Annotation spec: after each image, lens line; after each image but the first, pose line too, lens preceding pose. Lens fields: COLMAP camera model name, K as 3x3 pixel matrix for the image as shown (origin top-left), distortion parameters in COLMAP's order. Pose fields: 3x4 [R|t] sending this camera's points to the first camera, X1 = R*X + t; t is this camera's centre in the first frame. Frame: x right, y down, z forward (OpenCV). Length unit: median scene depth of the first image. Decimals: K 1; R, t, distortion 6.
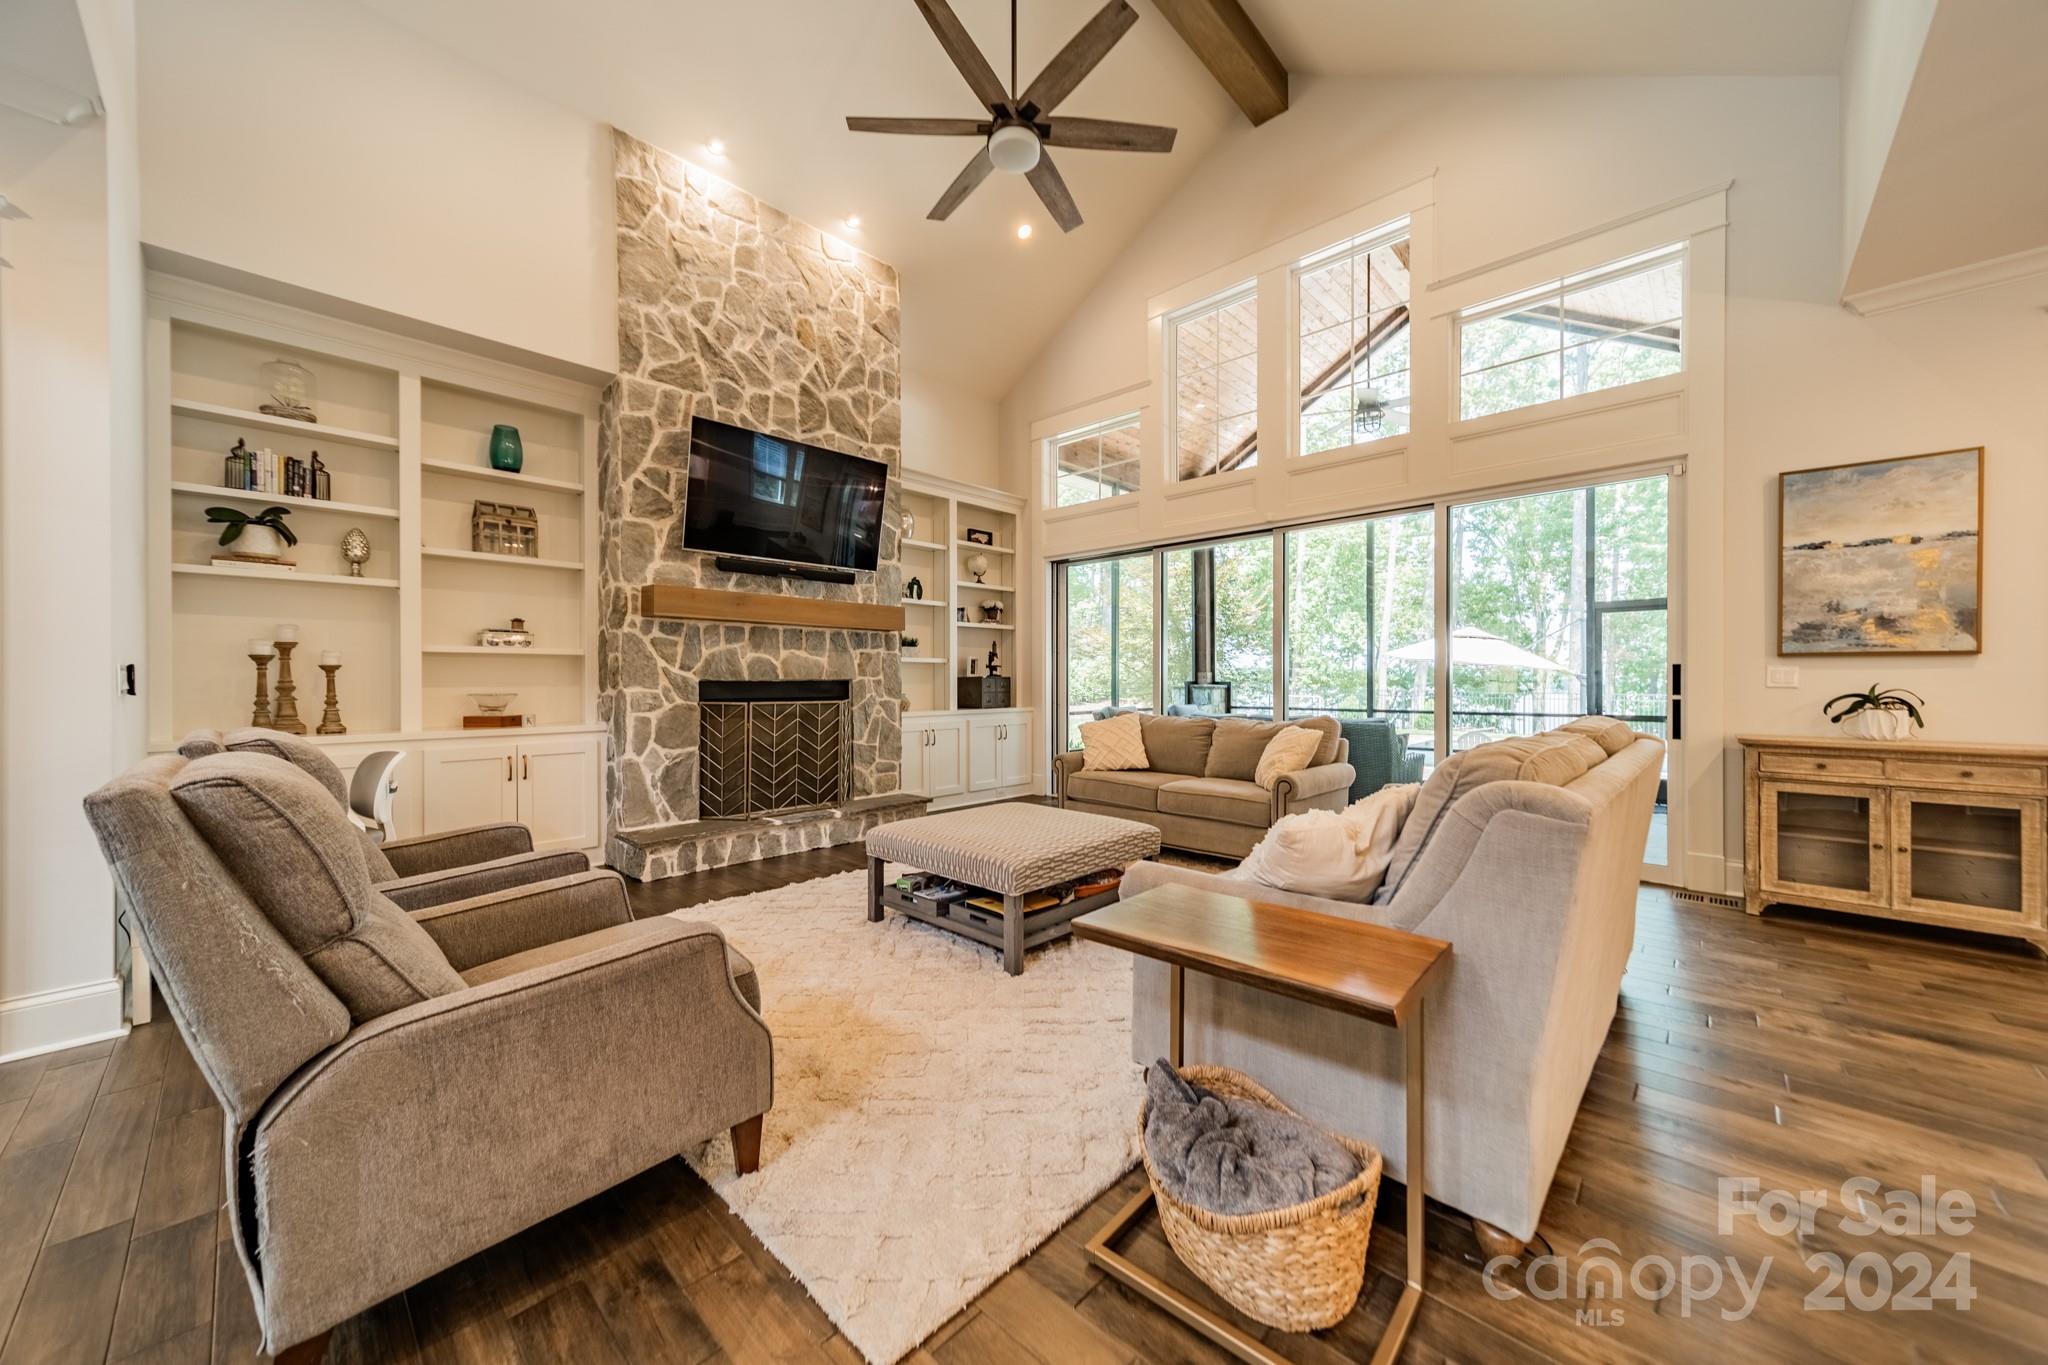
lens RADIAL K [[733.6, 0, 1021.8], [0, 733.6, 677.9], [0, 0, 1]] dist [0.007560, 0.000140]
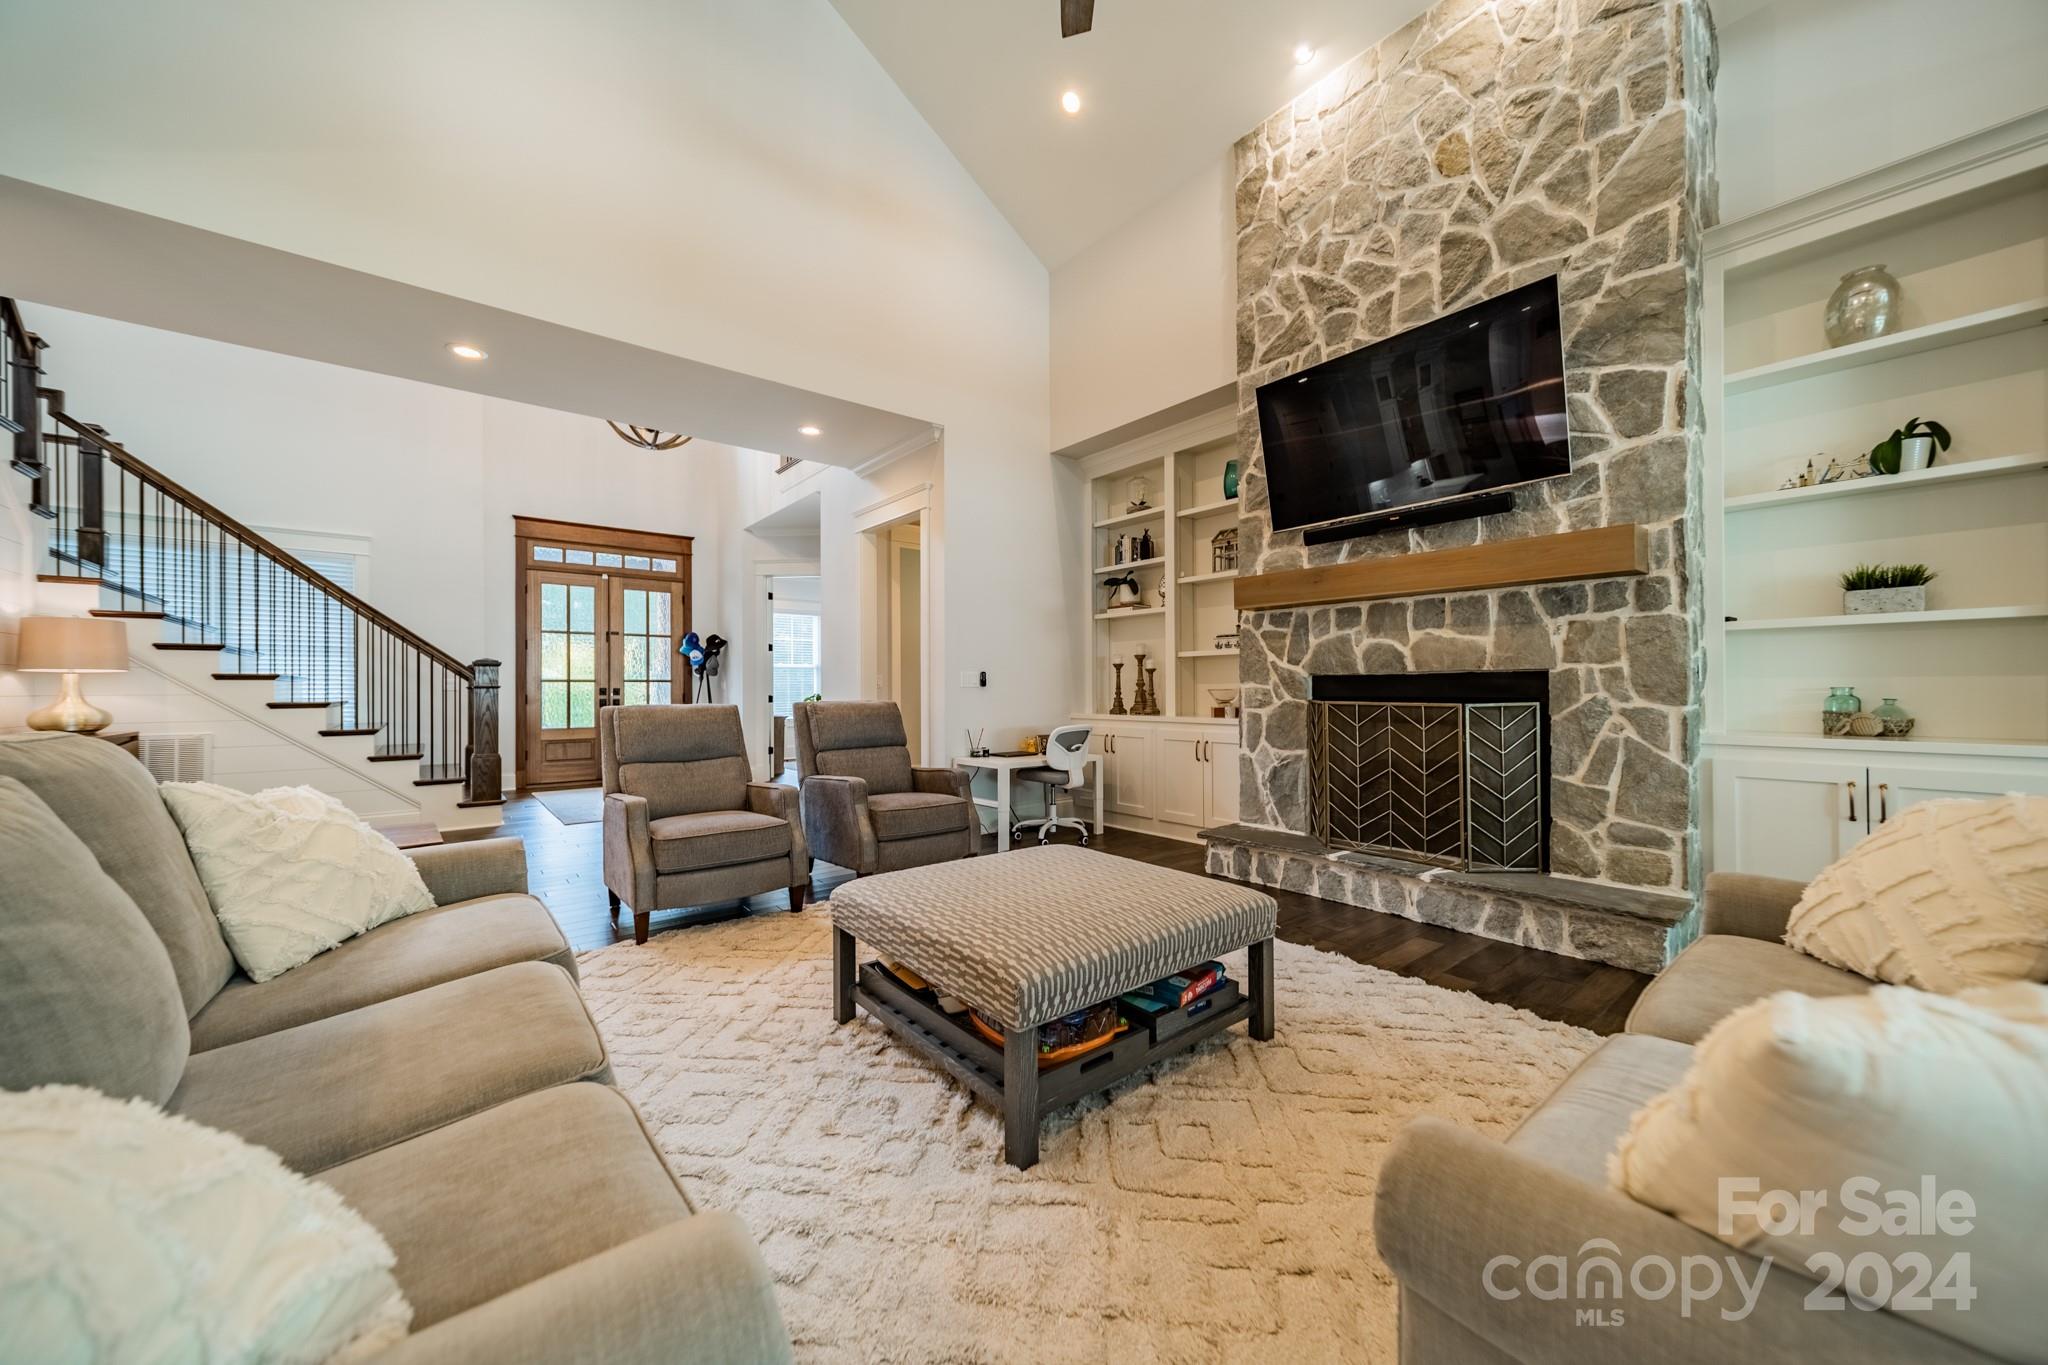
lens RADIAL K [[733.6, 0, 1031.7], [0, 733.6, 683.0], [0, 0, 1]] dist [0.007560, 0.000140]
pose [[-0.123478, -0.004300, -0.992338, 0.501333], [0.010654, 0.999927, -0.005659, 0.015168], [0.992290, -0.011272, -0.123423, 0.828847]]
